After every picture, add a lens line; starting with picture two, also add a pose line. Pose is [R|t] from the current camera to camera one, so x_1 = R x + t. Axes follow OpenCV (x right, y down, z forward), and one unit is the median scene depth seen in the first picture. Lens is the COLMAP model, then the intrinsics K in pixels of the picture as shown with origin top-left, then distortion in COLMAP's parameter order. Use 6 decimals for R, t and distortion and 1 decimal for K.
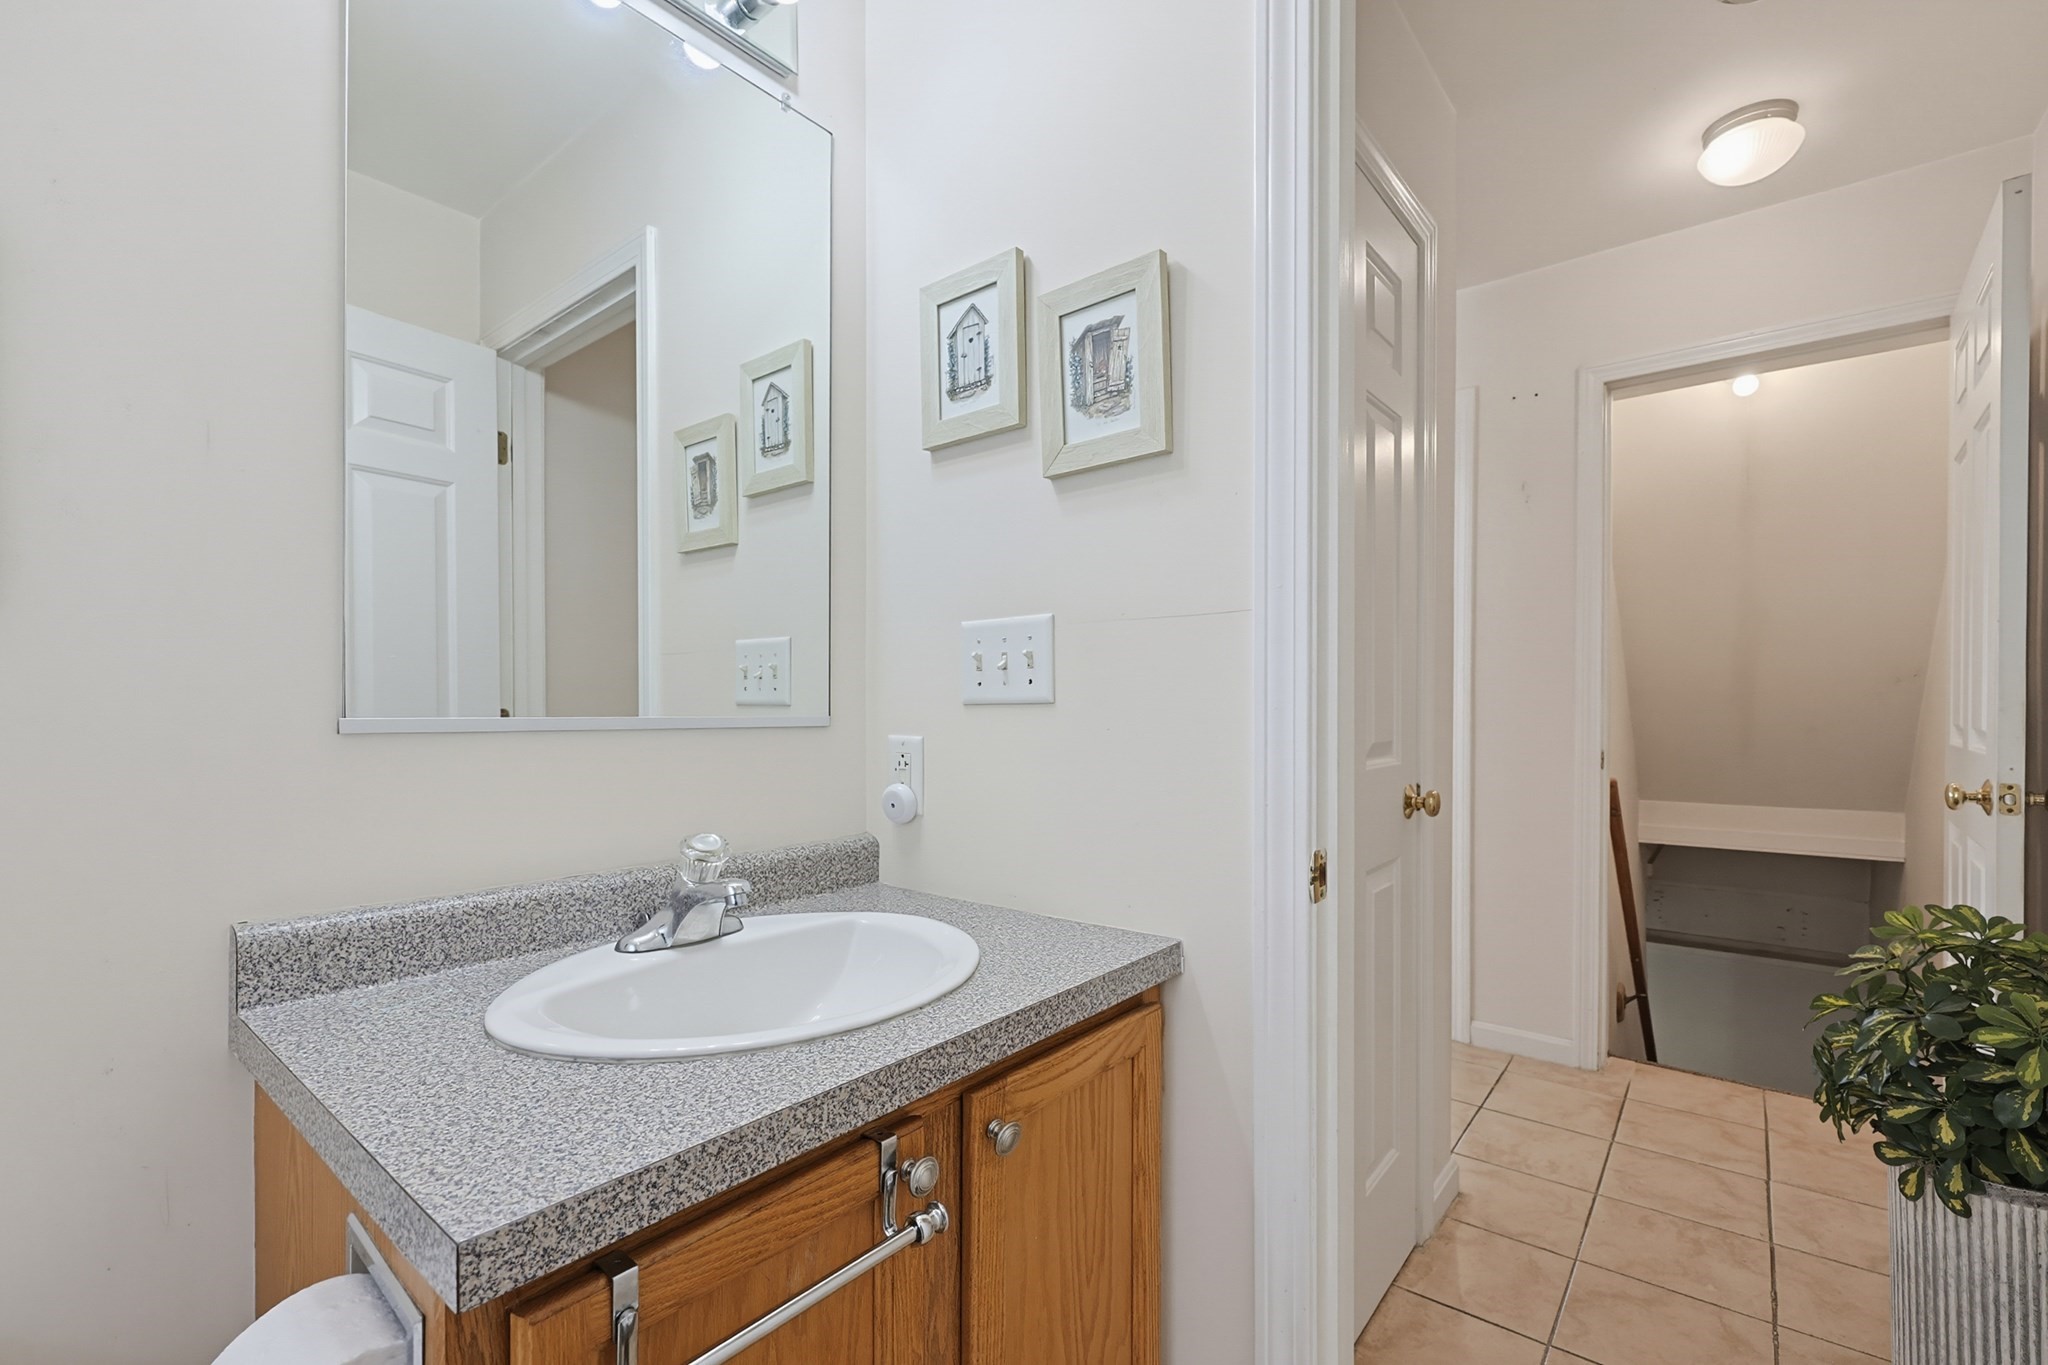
lens RADIAL K [[905.6, 0, 1027.4], [0, 905.6, 701.0], [0, 0, 1]] dist [0.000032, 0.000011]
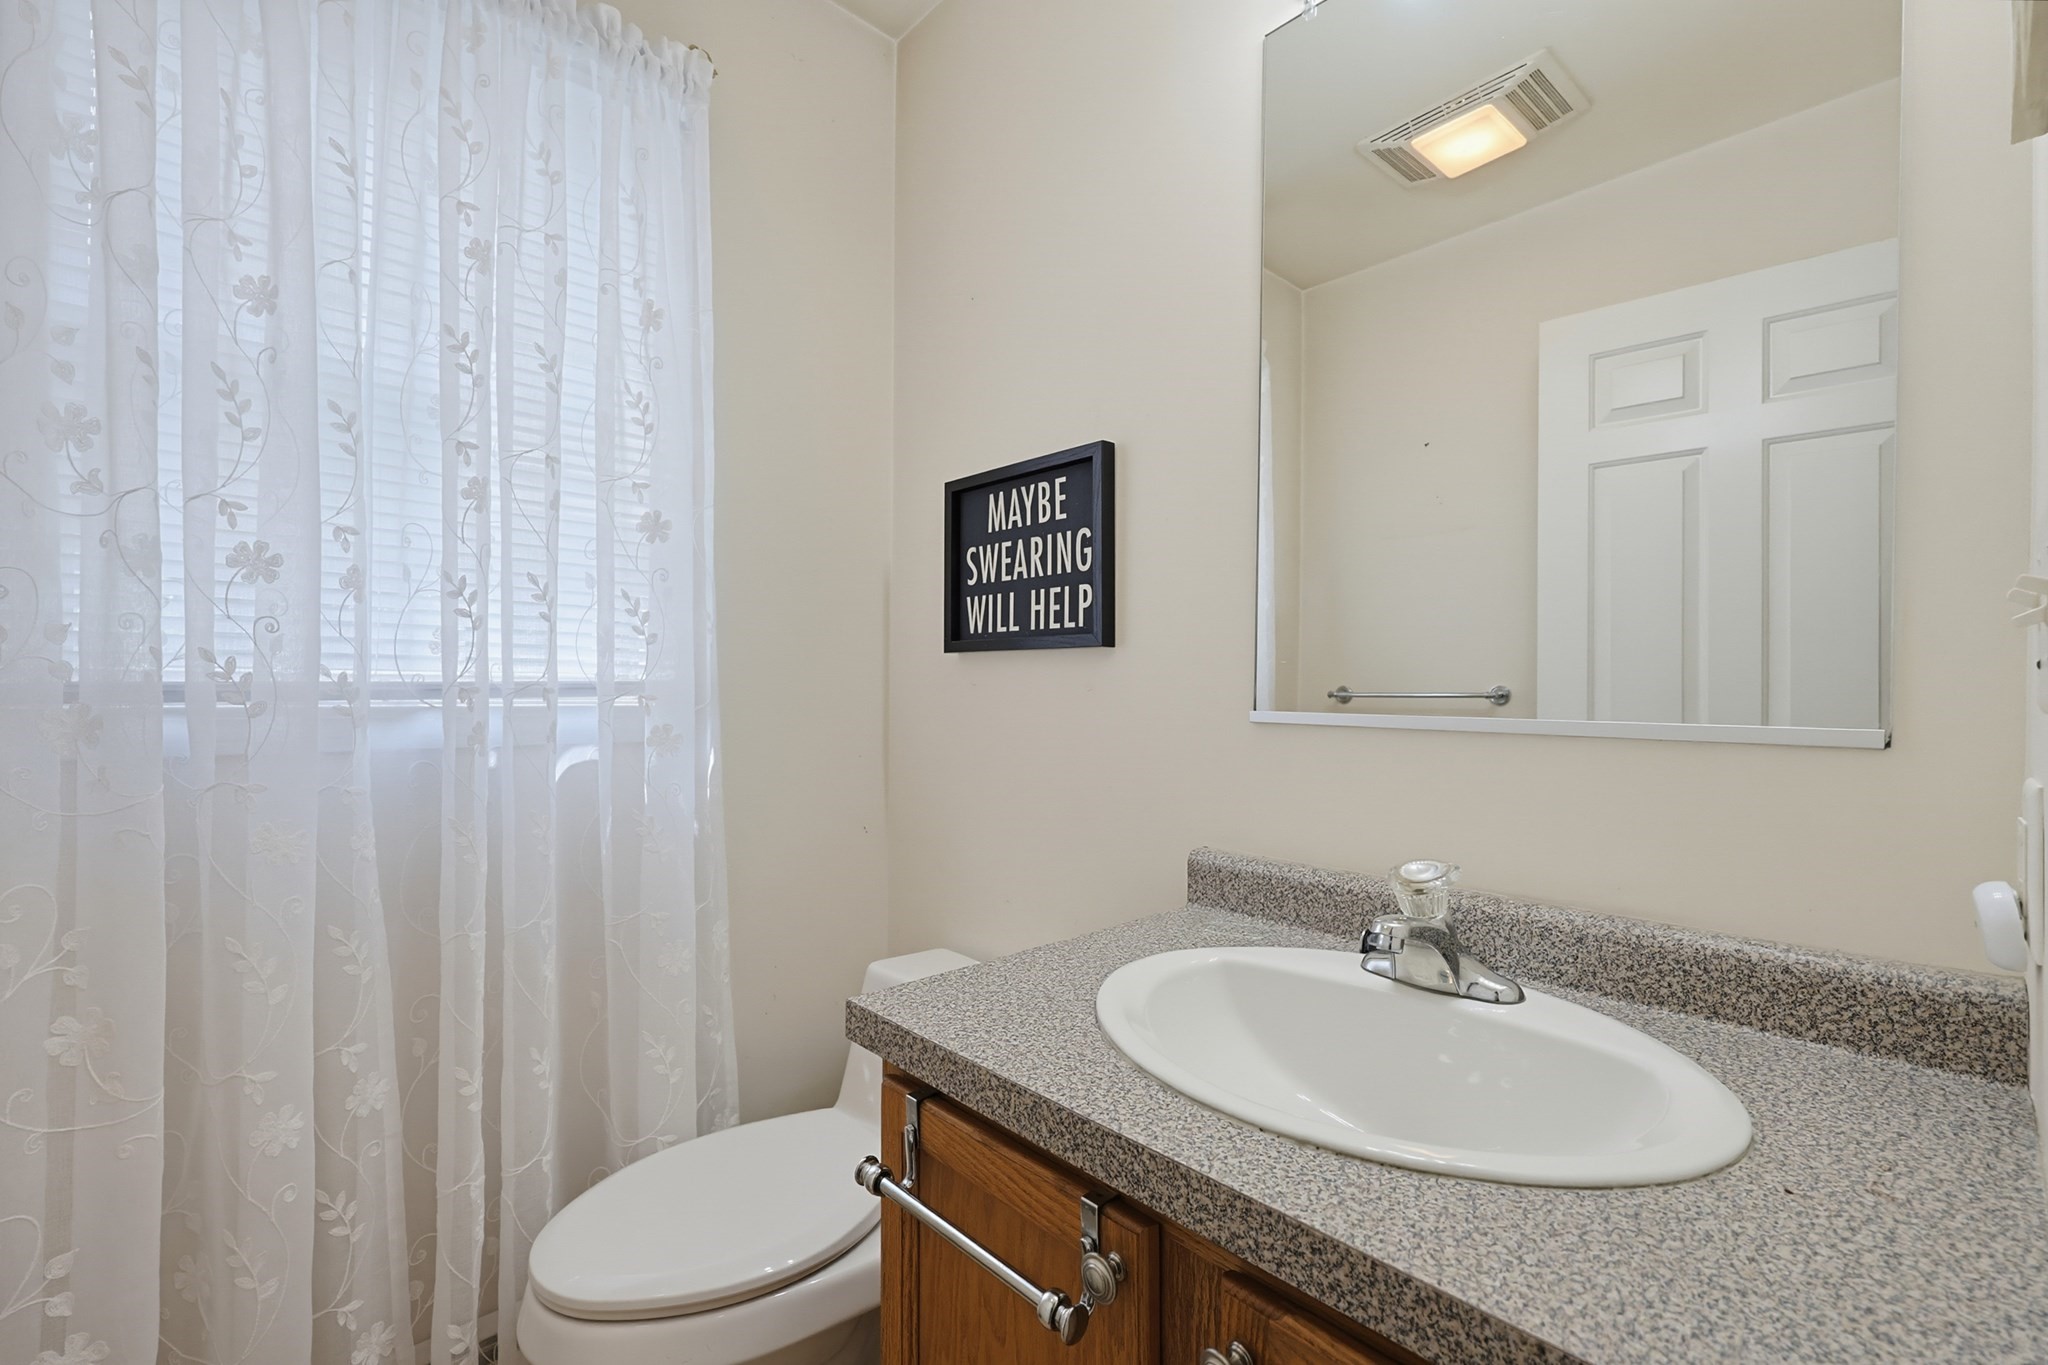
lens RADIAL K [[873.7, 0, 1024.0], [0, 873.7, 682.5], [0, 0, 1]] dist [-0.002291, -0.000324]
pose [[-0.146671, -0.009702, -0.989138, 0.669478], [-0.000637, 0.999953, -0.009714, -0.012971], [0.989185, -0.000795, -0.146670, 1.013545]]
